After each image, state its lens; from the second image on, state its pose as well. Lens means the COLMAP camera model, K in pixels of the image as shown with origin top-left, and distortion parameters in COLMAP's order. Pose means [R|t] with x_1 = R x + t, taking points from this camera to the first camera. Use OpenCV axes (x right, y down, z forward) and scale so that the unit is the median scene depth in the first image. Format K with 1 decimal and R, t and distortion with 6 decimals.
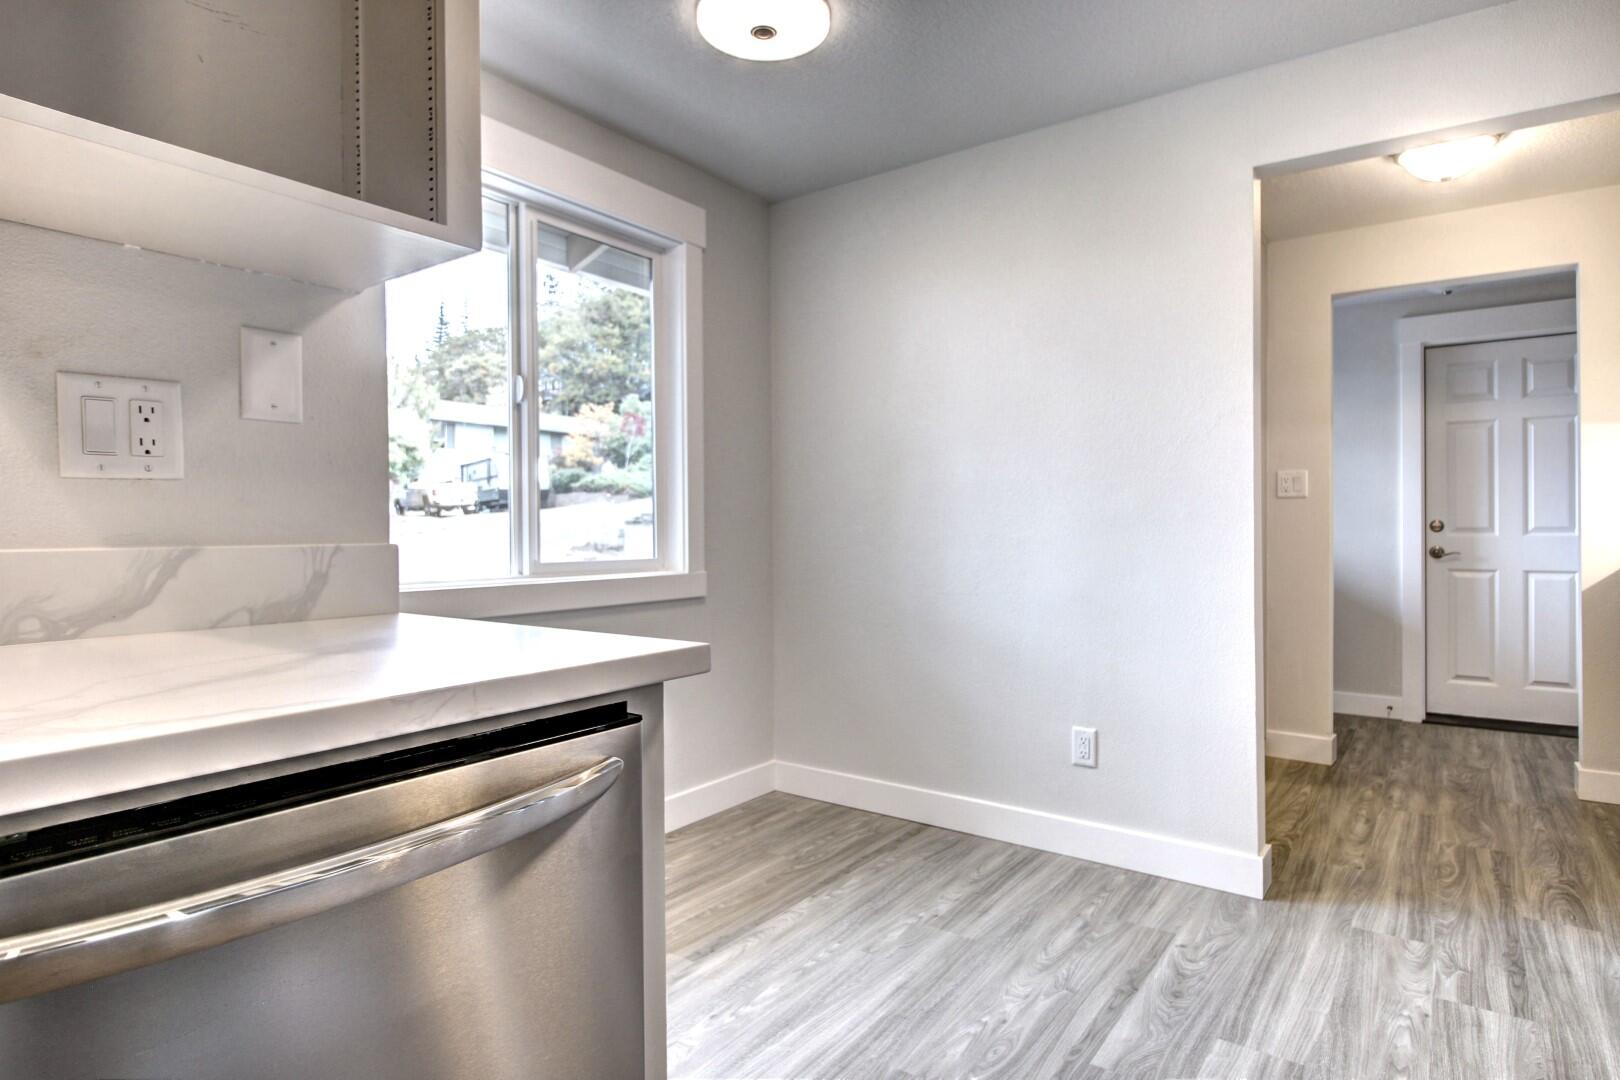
lens RADIAL K [[902.0, 0, 821.5], [0, 902.0, 526.7], [0, 0, 1]] dist [0.006664, -0.001837]
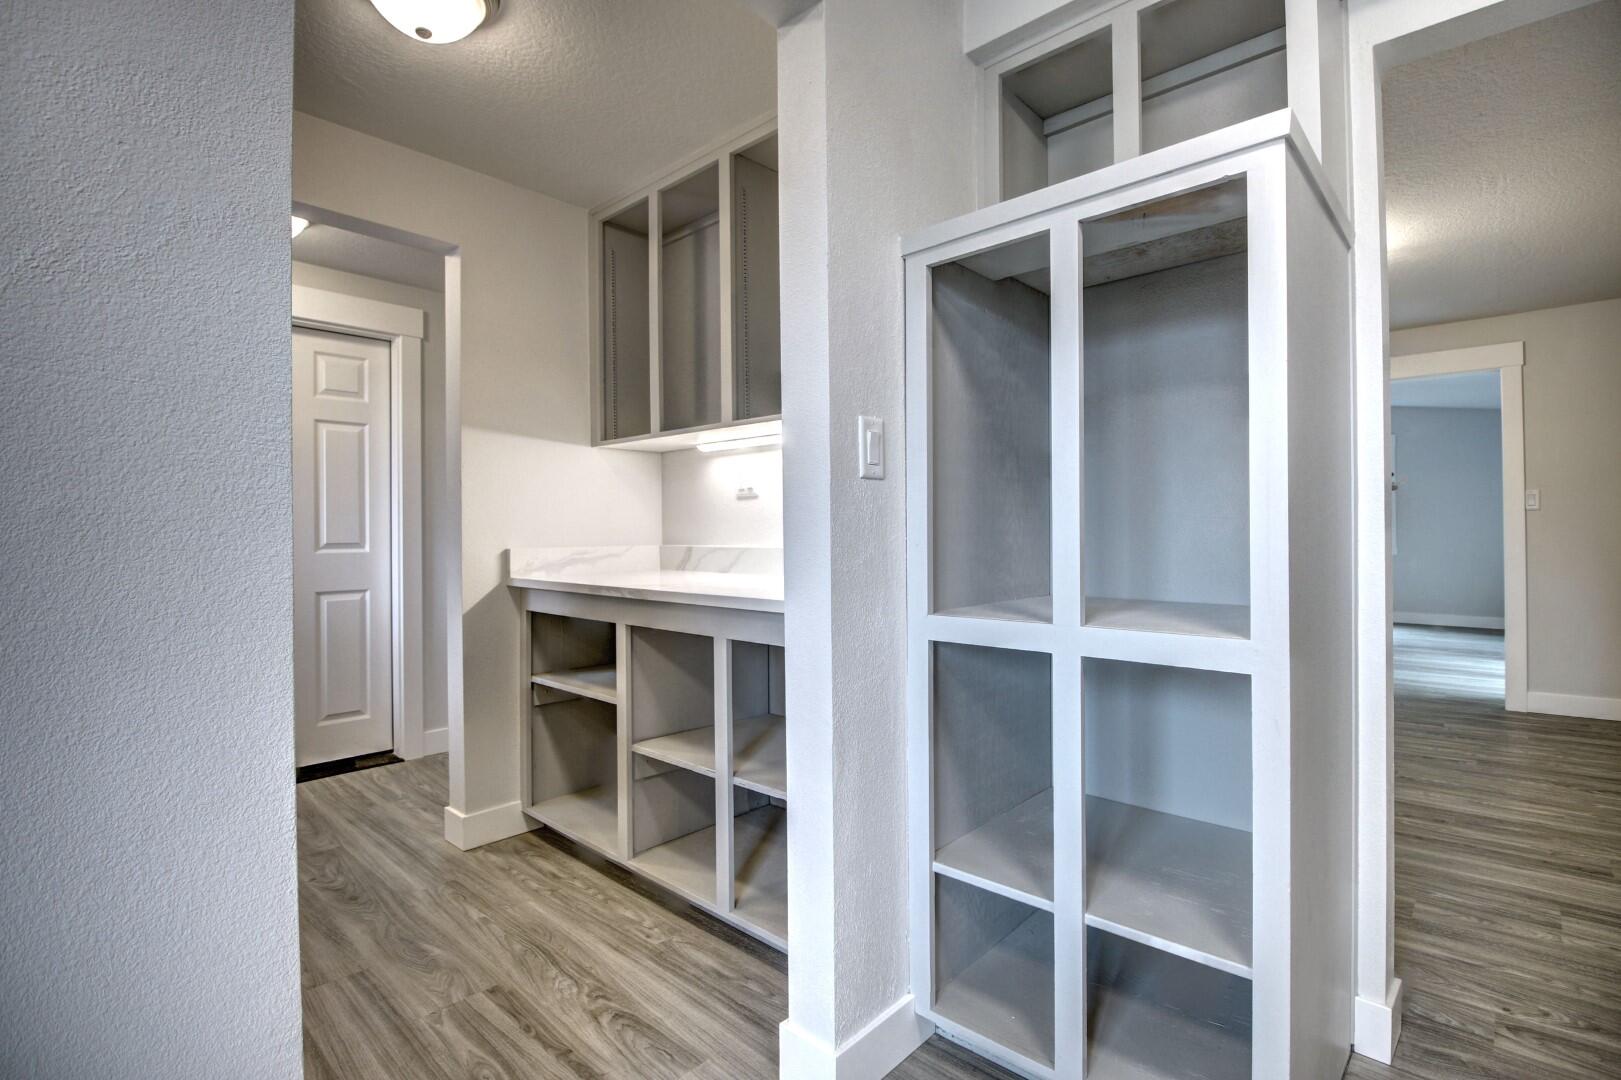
lens RADIAL K [[757.5, 0, 814.0], [0, 757.5, 534.7], [0, 0, 1]] dist [-0.005234, -0.006902]
pose [[0.139473, 0.001620, 0.990225, 0.170545], [0.008445, 0.999960, -0.002826, -0.001742], [-0.990190, 0.008756, 0.139454, 0.608868]]
